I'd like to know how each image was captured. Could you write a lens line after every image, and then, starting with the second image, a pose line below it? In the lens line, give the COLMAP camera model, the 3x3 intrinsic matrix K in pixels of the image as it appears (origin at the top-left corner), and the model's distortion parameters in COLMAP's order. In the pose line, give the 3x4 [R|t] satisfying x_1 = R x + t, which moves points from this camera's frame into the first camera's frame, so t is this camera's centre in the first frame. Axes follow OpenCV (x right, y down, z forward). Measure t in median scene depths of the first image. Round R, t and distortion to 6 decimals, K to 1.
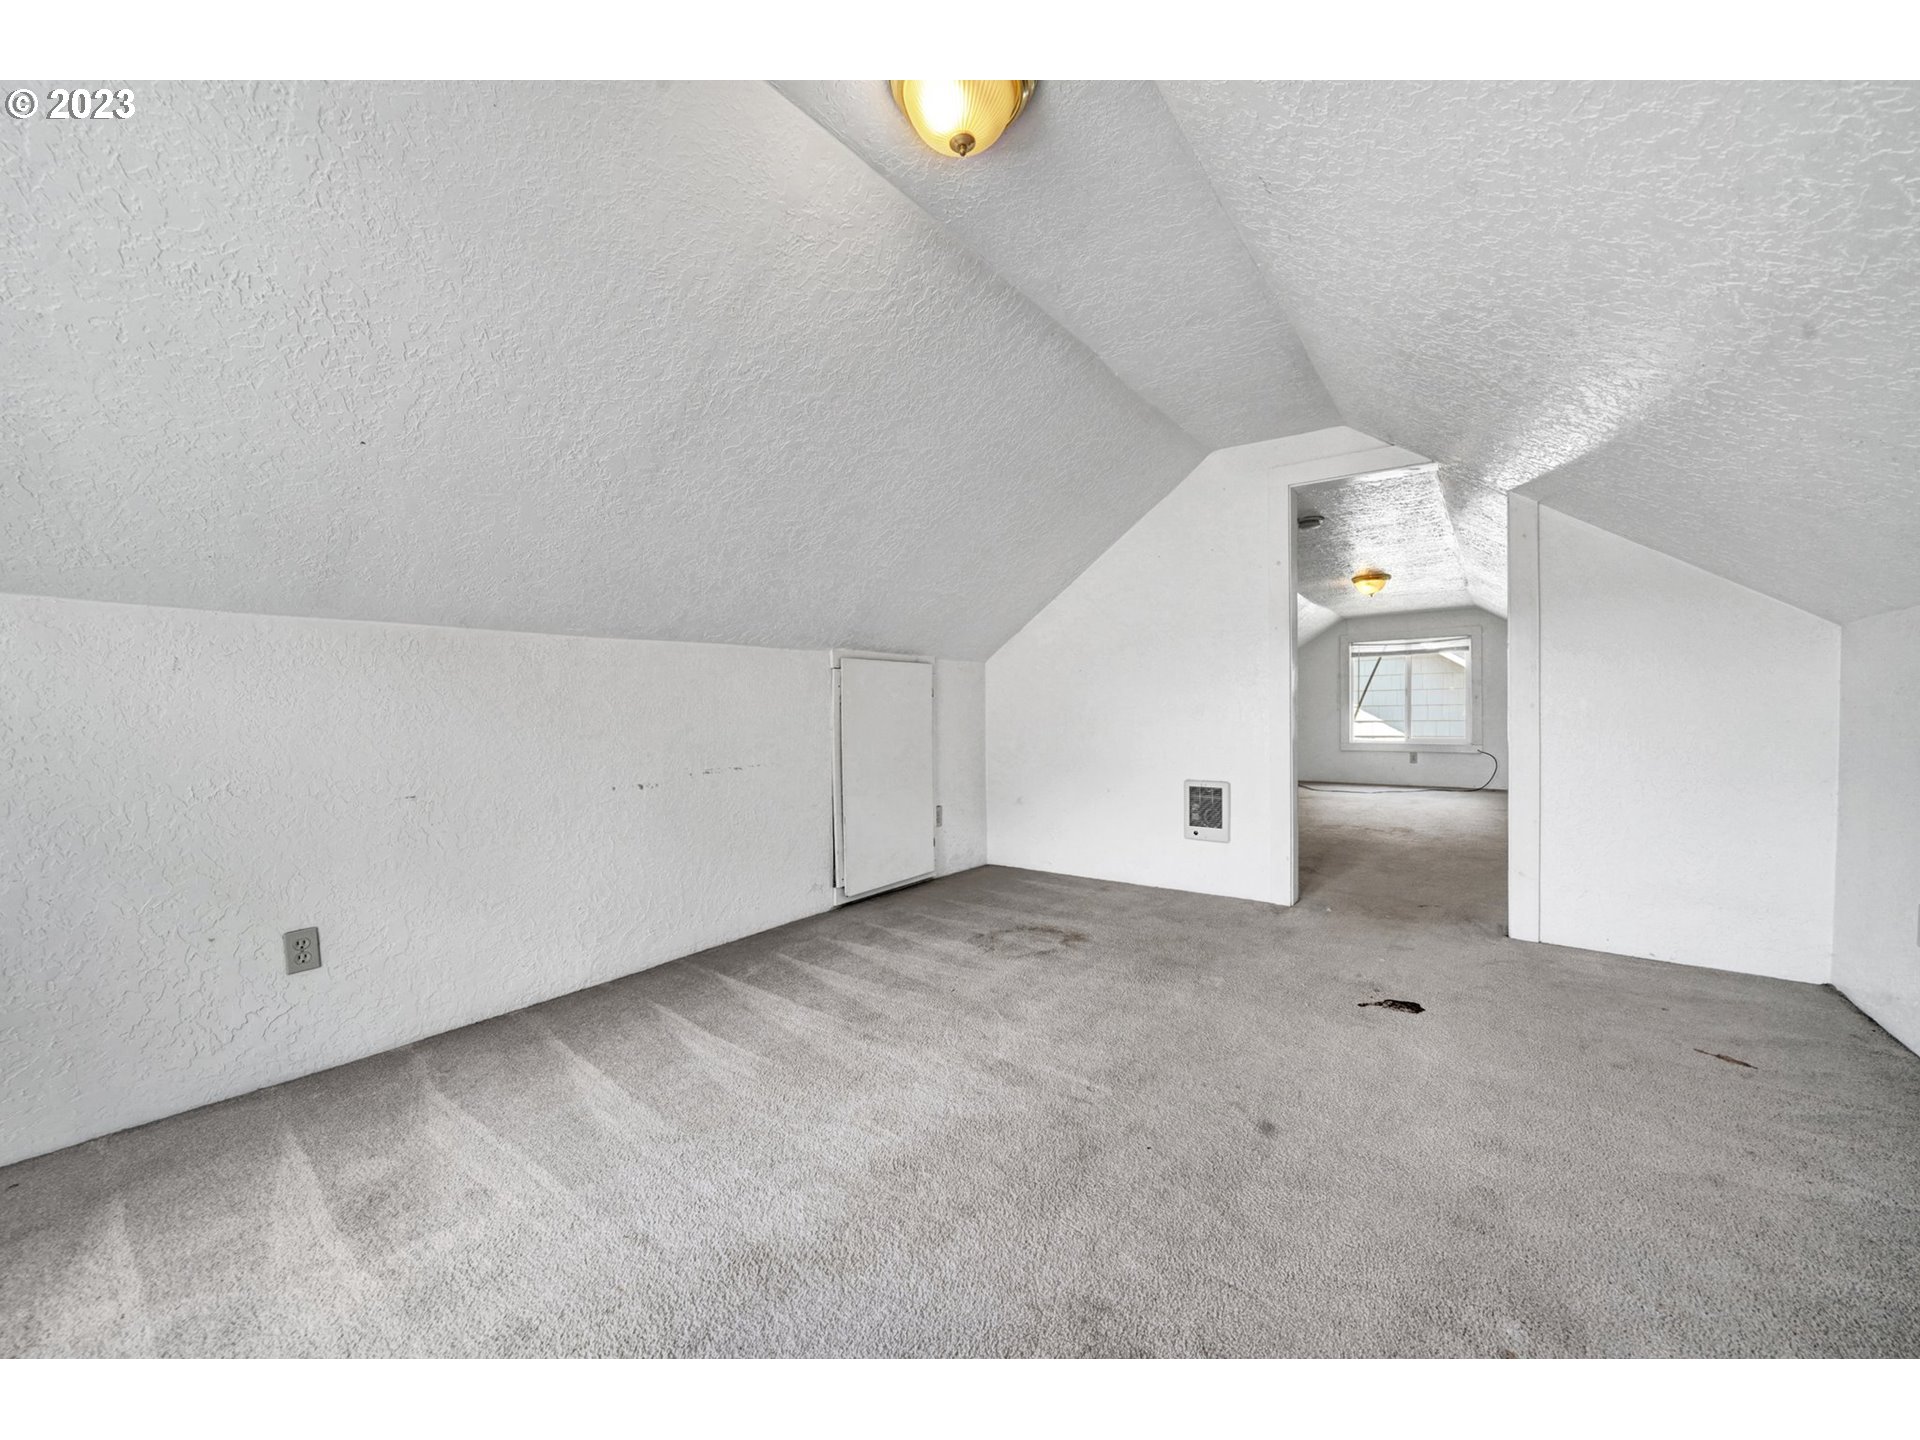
lens RADIAL K [[725.7, 0, 990.0], [0, 725.7, 716.8], [0, 0, 1]] dist [-0.003312, -0.000125]
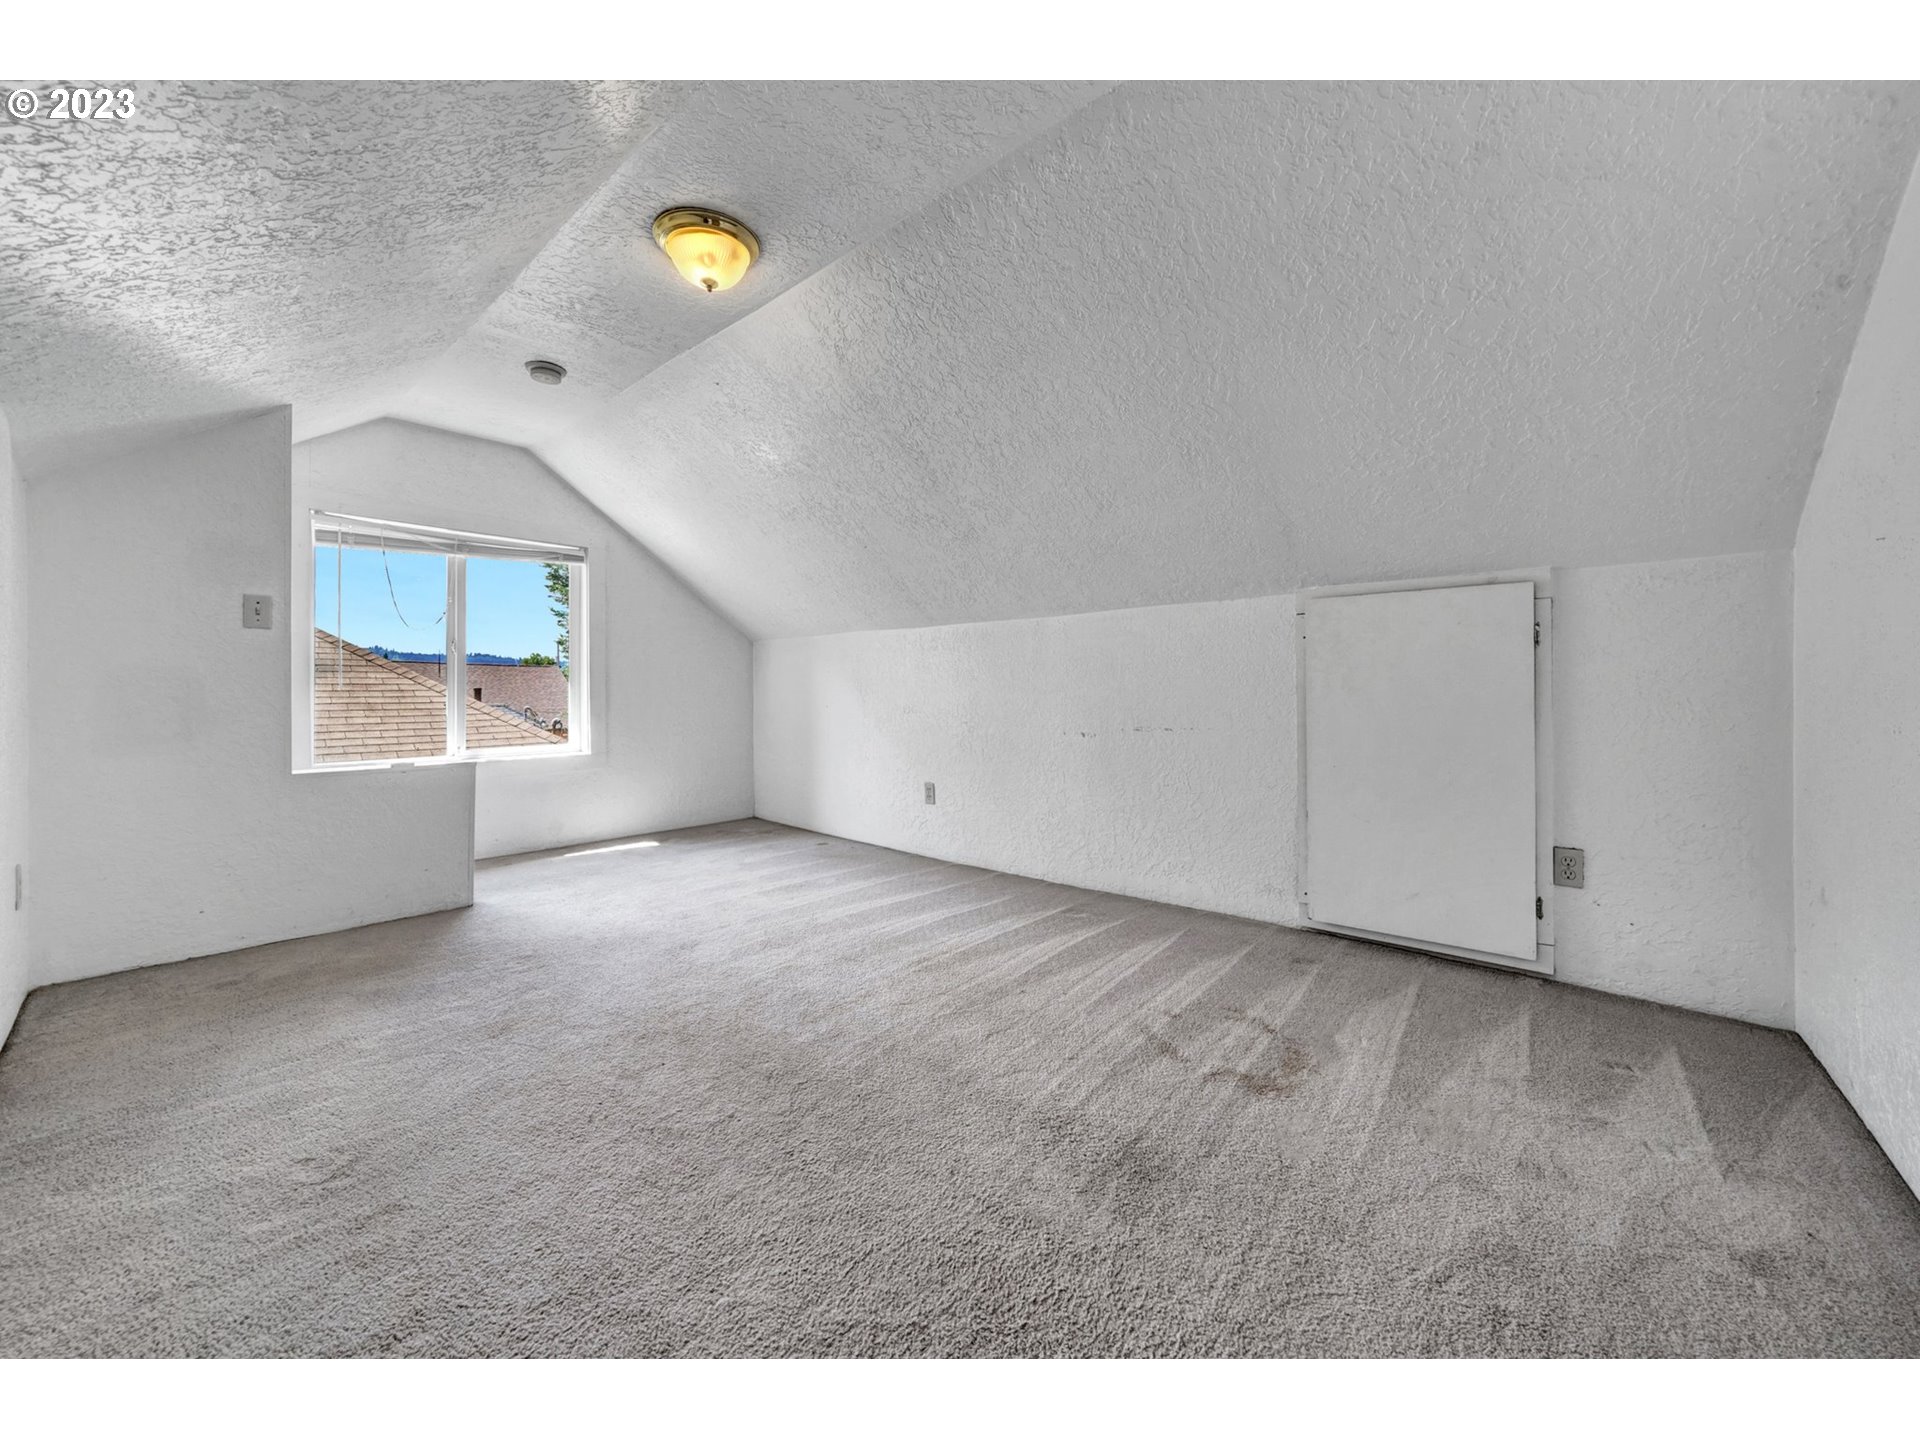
lens RADIAL K [[733.1, 0, 960.8], [0, 733.1, 688.4], [0, 0, 1]] dist [0.001240, 0.000111]
pose [[-0.092520, 0.009318, -0.995667, 0.669603], [-0.011132, 0.999884, 0.010392, 0.008585], [0.995649, 0.012045, -0.092405, 0.817821]]
